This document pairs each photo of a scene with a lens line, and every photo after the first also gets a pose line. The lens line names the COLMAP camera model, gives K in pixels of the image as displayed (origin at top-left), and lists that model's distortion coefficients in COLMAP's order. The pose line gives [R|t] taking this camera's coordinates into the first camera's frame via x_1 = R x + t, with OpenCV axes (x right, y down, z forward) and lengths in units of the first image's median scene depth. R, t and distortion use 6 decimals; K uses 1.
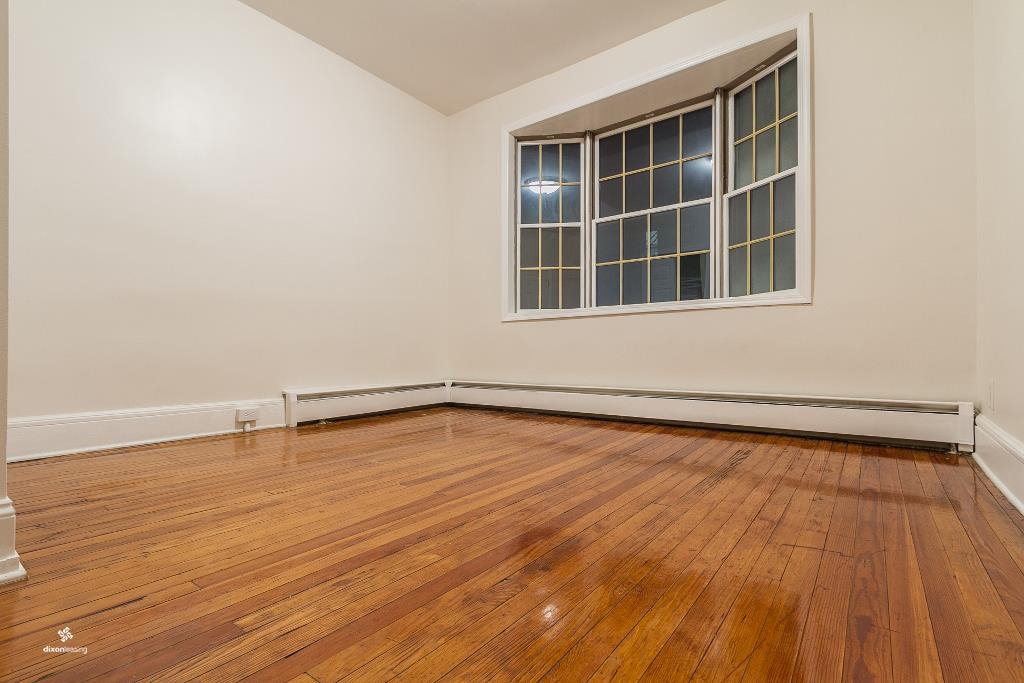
lens RADIAL K [[473.7, 0, 515.8], [0, 473.7, 354.3], [0, 0, 1]] dist [0.000398, 0.000139]
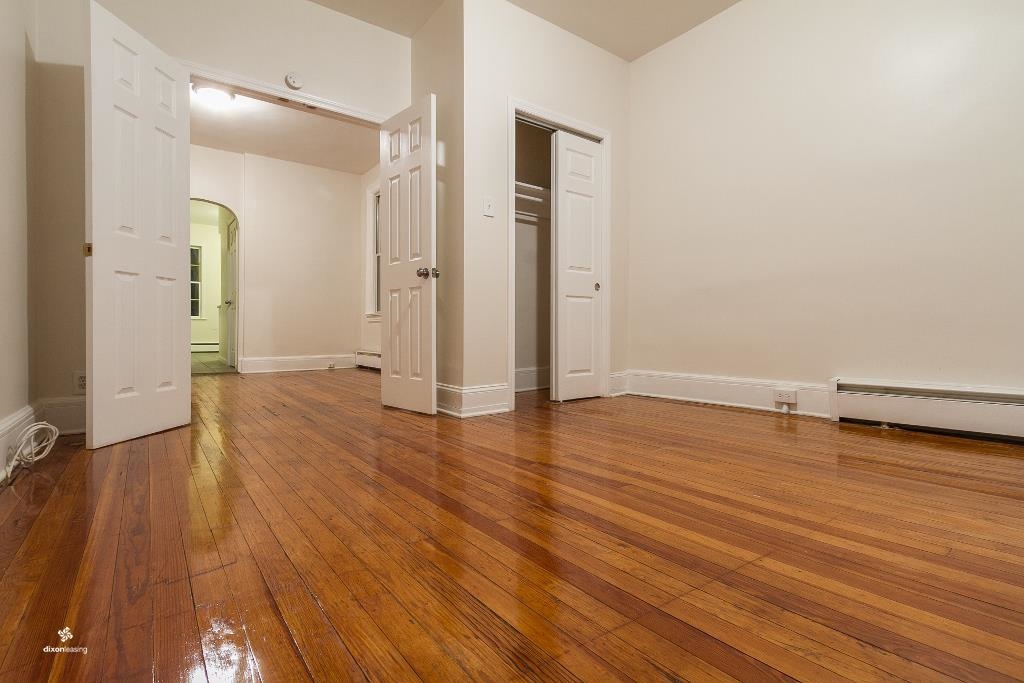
lens RADIAL K [[479.7, 0, 512.0], [0, 479.7, 341.5], [0, 0, 1]] dist [-0.000439, -0.000198]
pose [[-0.269307, 0.020561, -0.962835, 0.540215], [-0.000144, 0.999771, 0.021390, -0.005640], [0.963054, 0.005900, -0.269243, 0.736734]]
